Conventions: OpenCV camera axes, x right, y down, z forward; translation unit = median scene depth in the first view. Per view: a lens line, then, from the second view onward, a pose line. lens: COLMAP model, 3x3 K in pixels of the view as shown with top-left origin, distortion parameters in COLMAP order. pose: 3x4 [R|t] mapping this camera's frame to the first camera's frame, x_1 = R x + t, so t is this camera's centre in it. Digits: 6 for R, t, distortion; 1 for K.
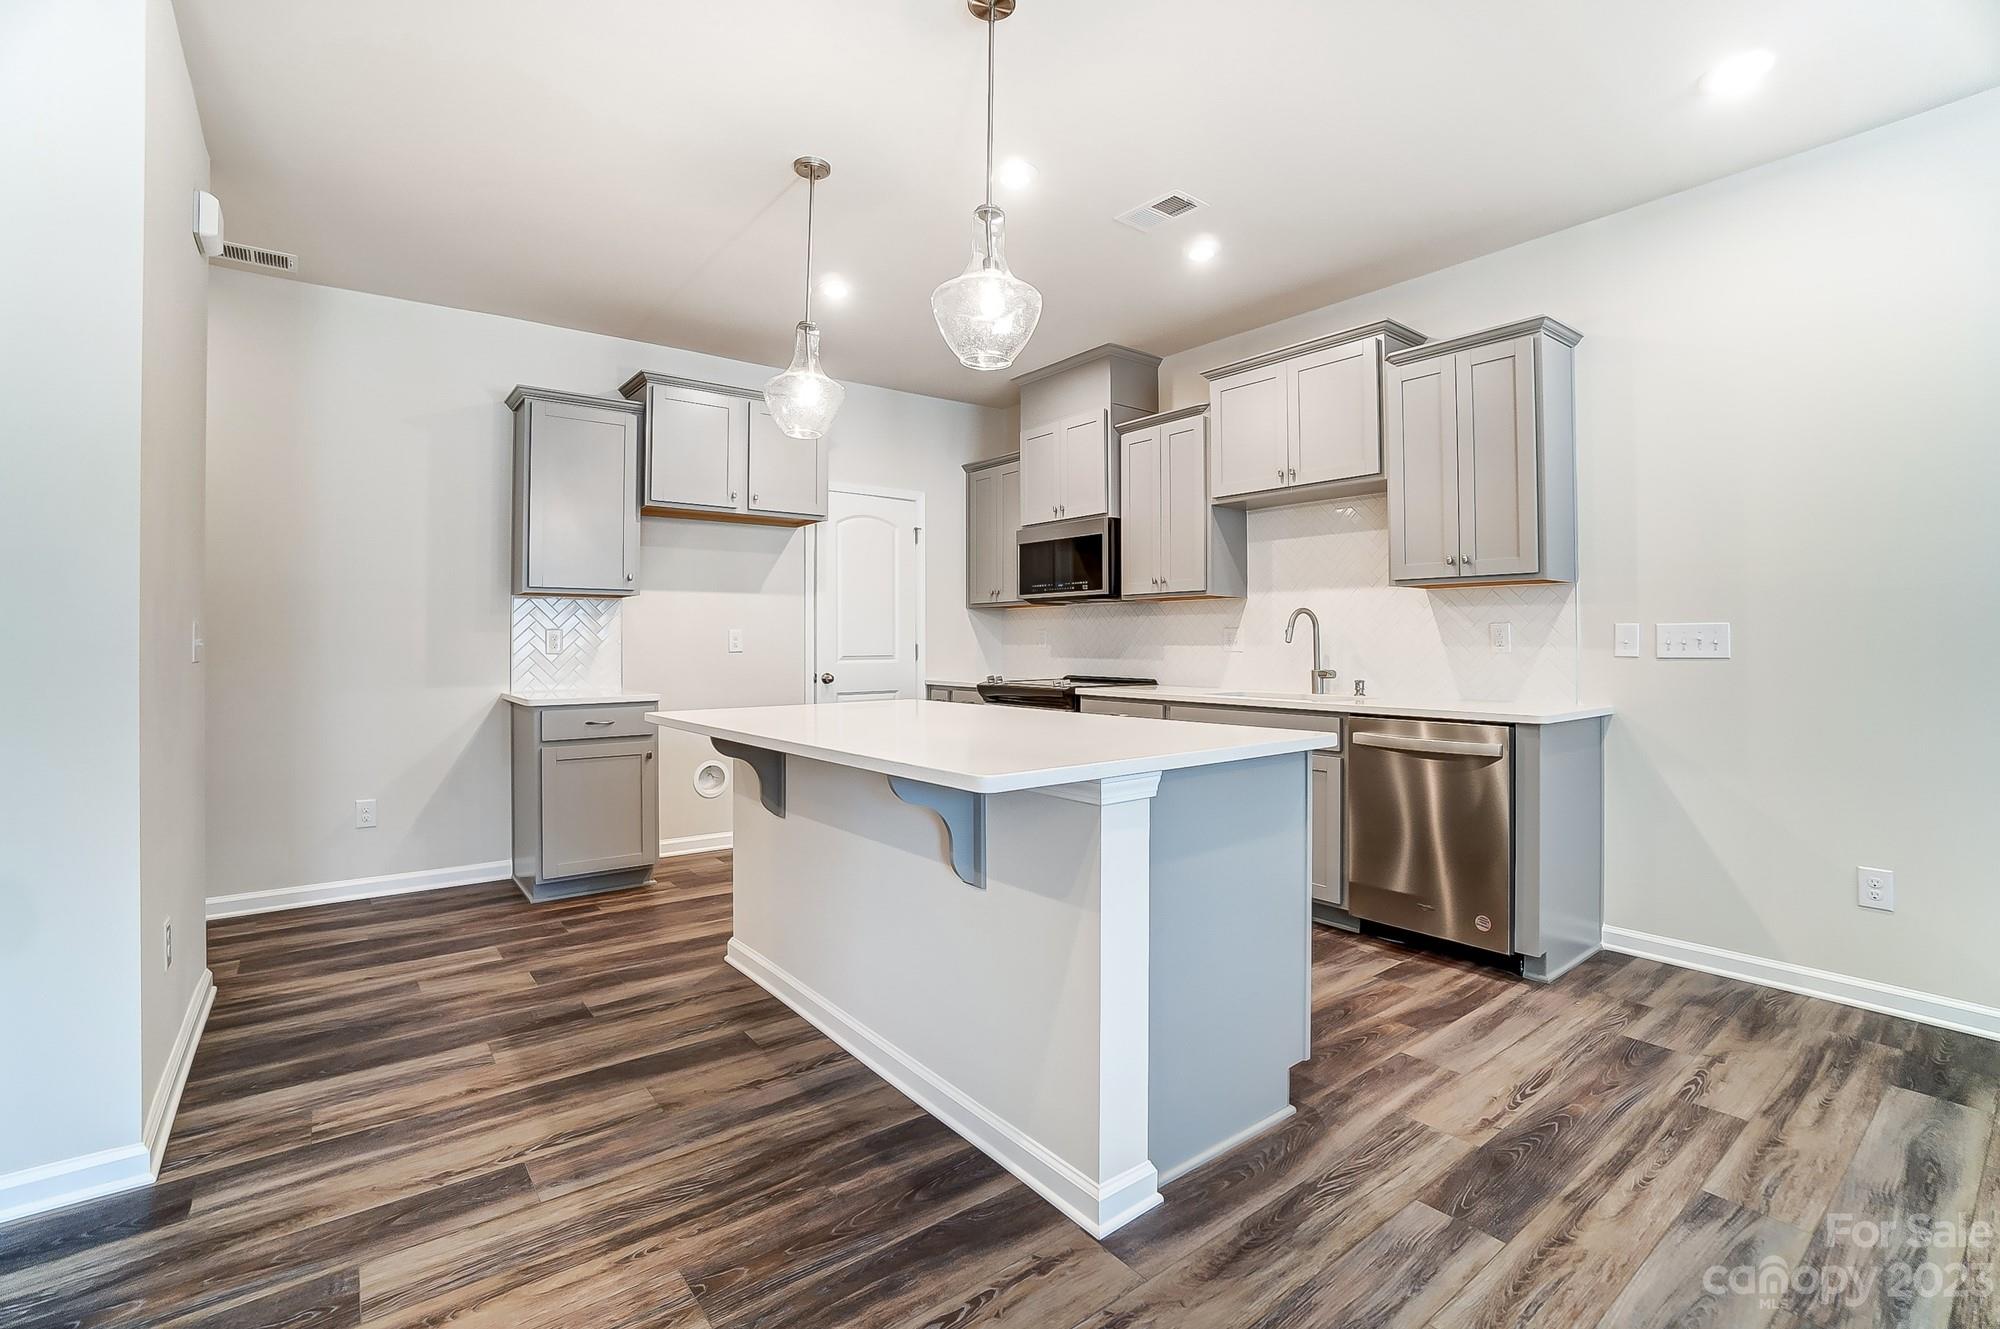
lens RADIAL K [[894.8, 0, 995.5], [0, 894.8, 631.3], [0, 0, 1]] dist [-0.061236, 0.022012]
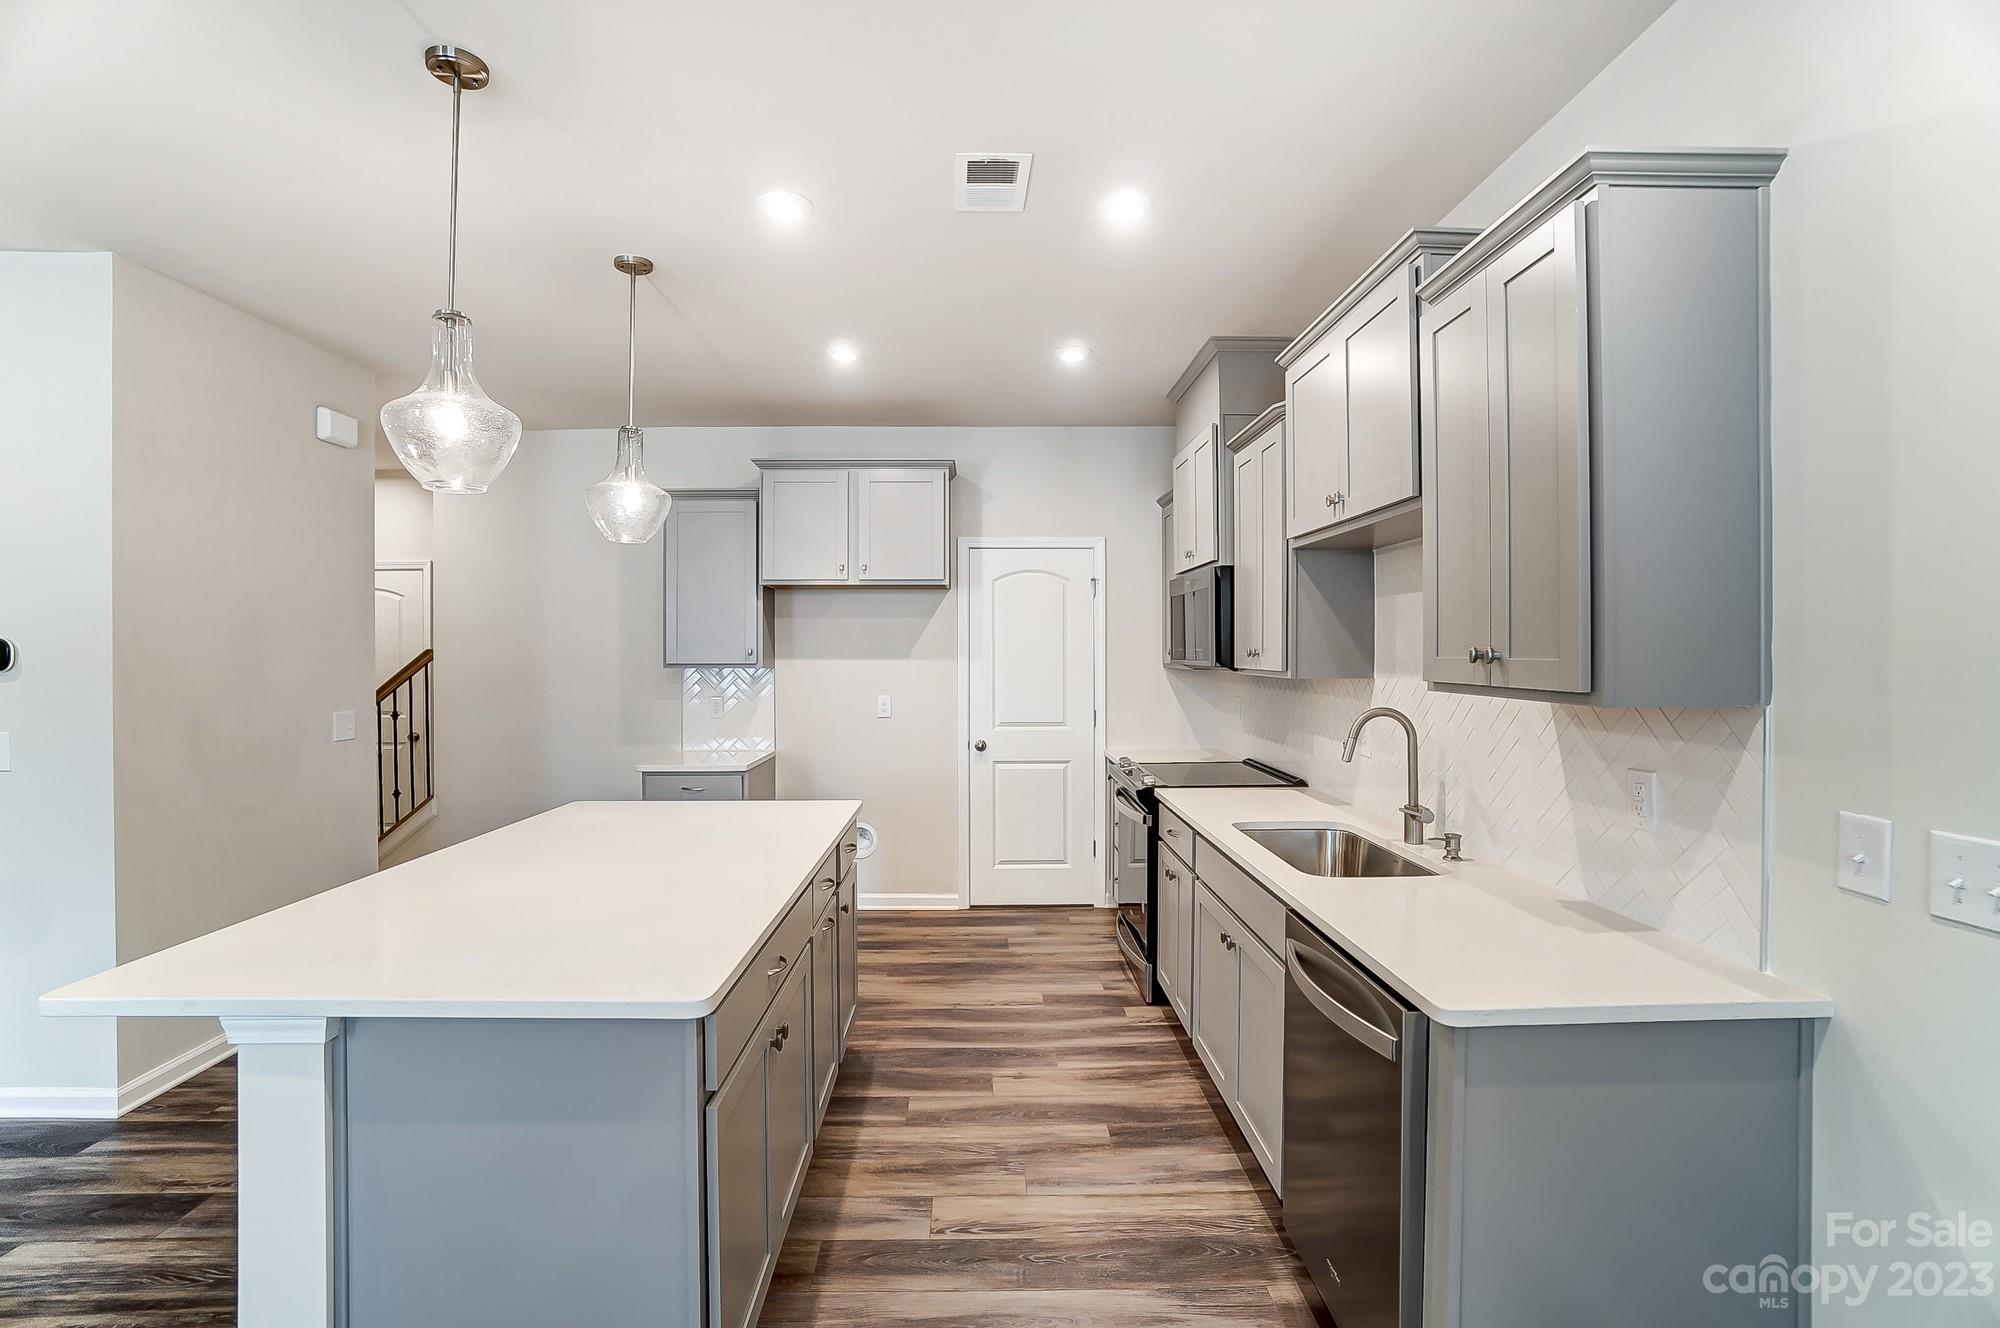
lens RADIAL K [[886.0, 0, 994.5], [0, 886.0, 655.4], [0, 0, 1]] dist [-0.065776, 0.024516]
pose [[0.802580, 0.002610, -0.596538, 0.501091], [0.008572, 0.999837, 0.015906, -0.076712], [0.596482, -0.017879, 0.802427, 0.333026]]
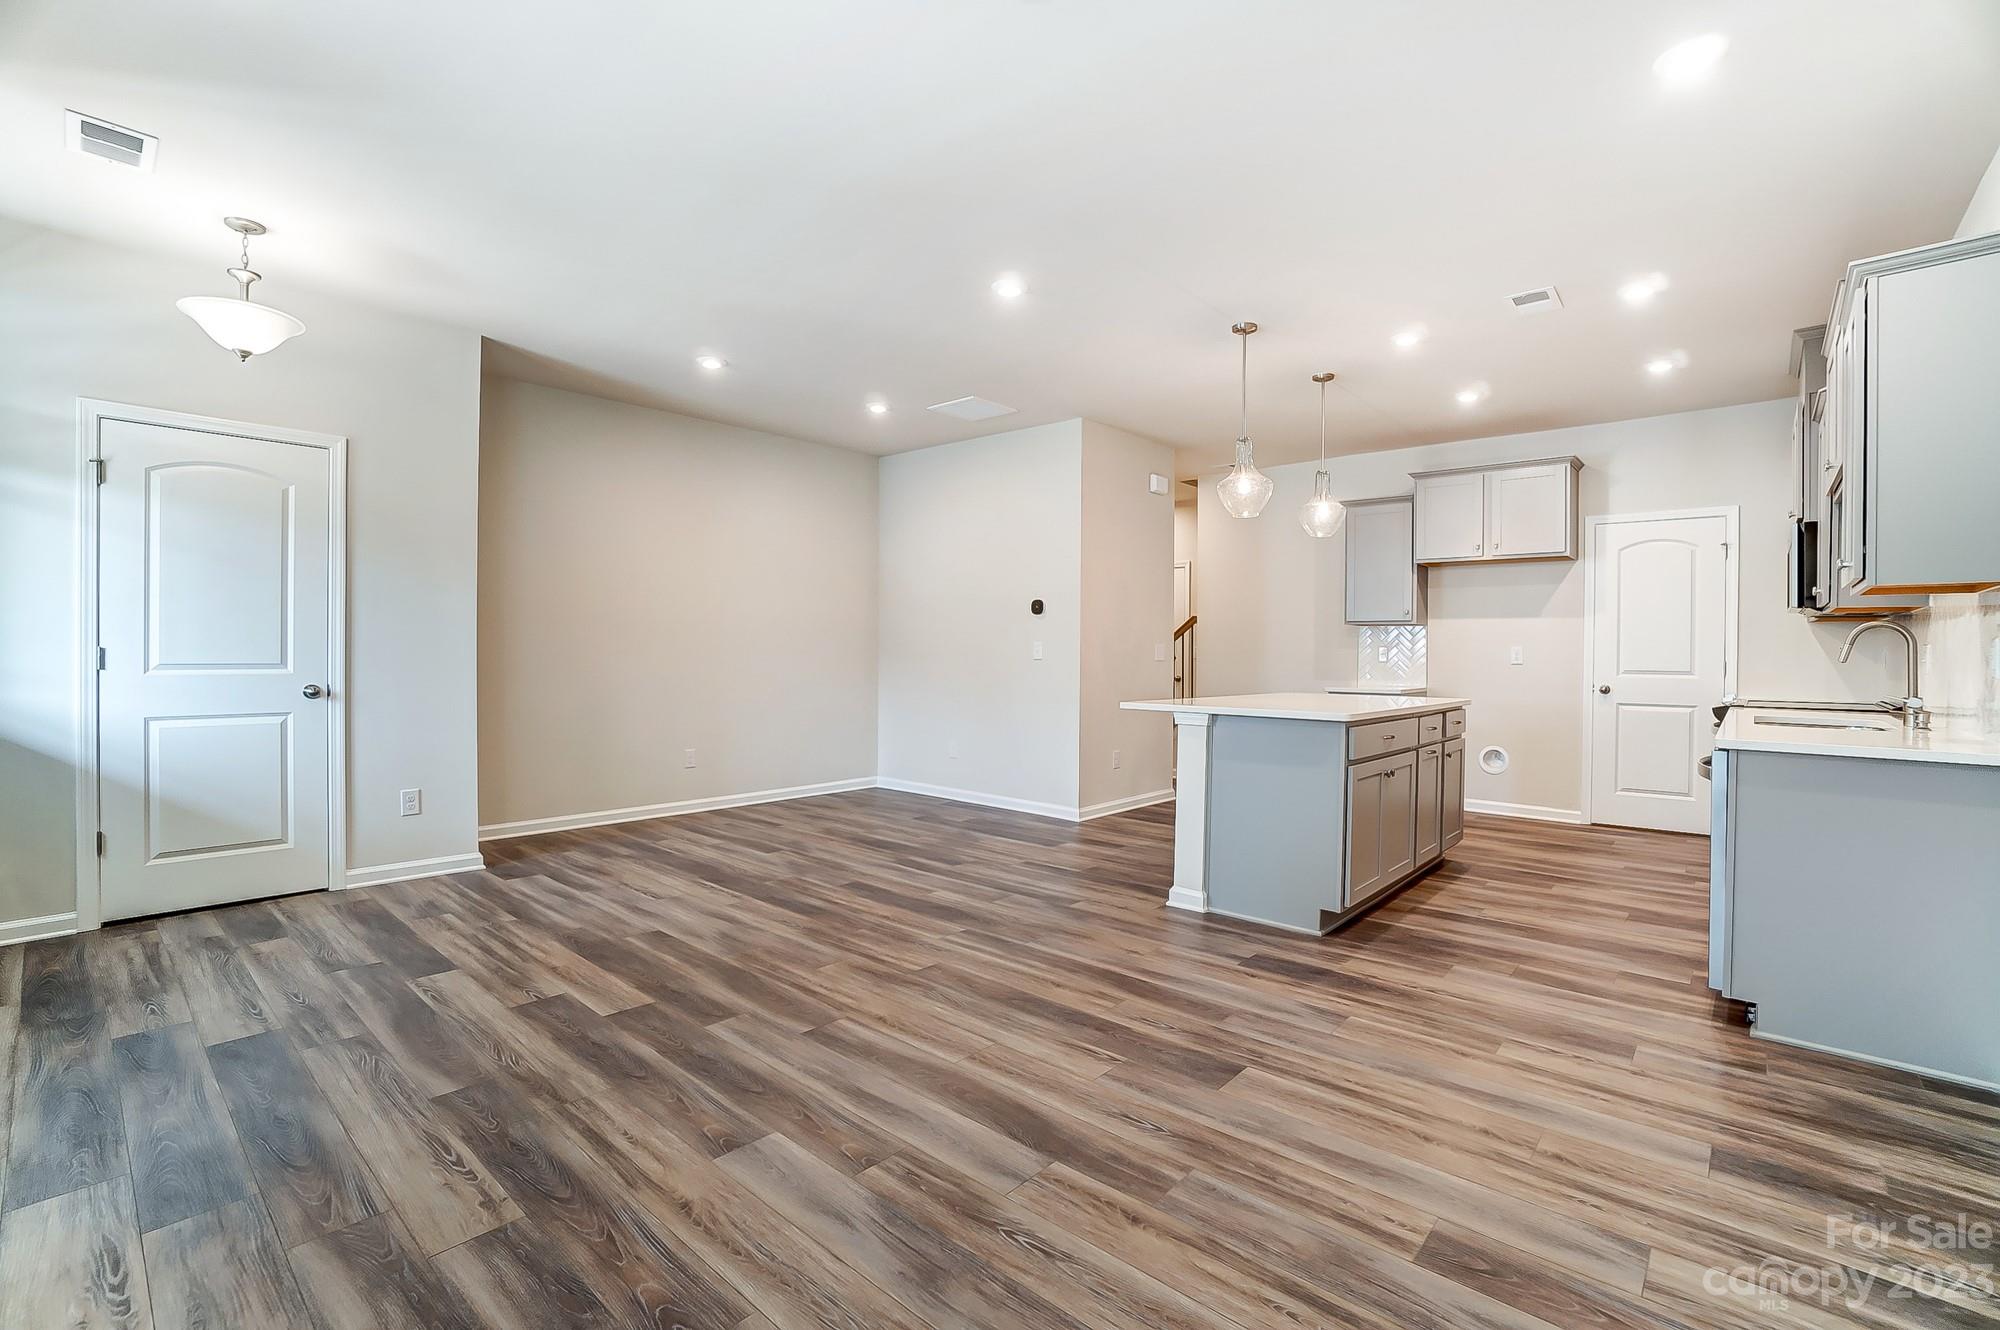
lens RADIAL K [[886.0, 0, 994.5], [0, 886.0, 656.4], [0, 0, 1]] dist [-0.065776, 0.024516]
pose [[0.182130, 0.009591, -0.983228, 0.981365], [0.002983, 0.999942, 0.010306, -0.003607], [0.983270, -0.004810, 0.182091, 0.042775]]
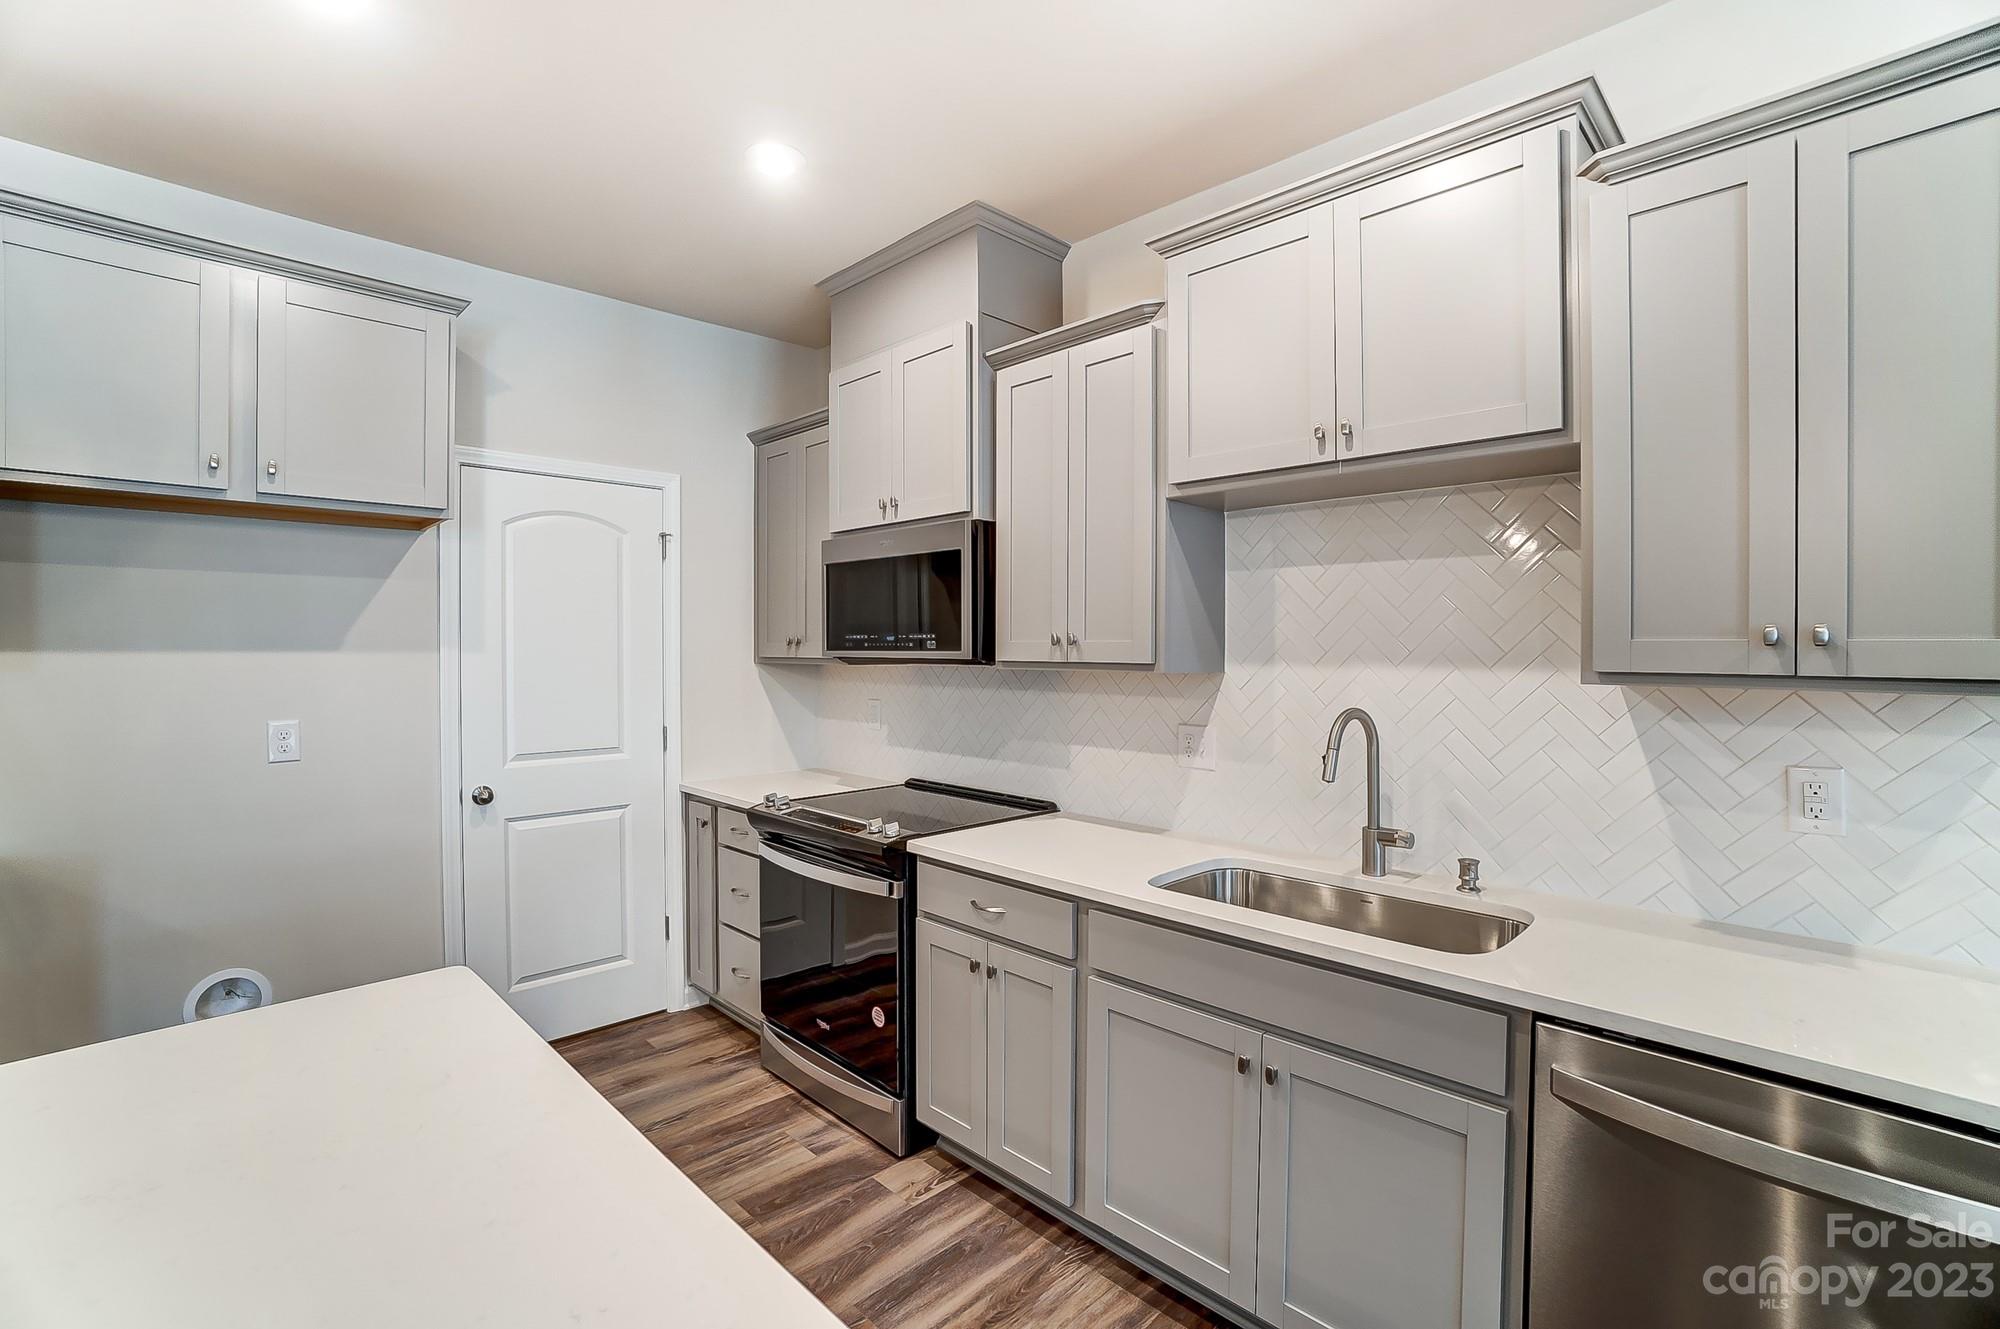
lens RADIAL K [[886.0, 0, 994.5], [0, 886.0, 655.9], [0, 0, 1]] dist [-0.065776, 0.024516]
pose [[0.992842, 0.001637, 0.119426, 0.088604], [-0.004163, 0.999773, 0.020909, -0.065293], [-0.119365, -0.021256, 0.992623, 0.540403]]
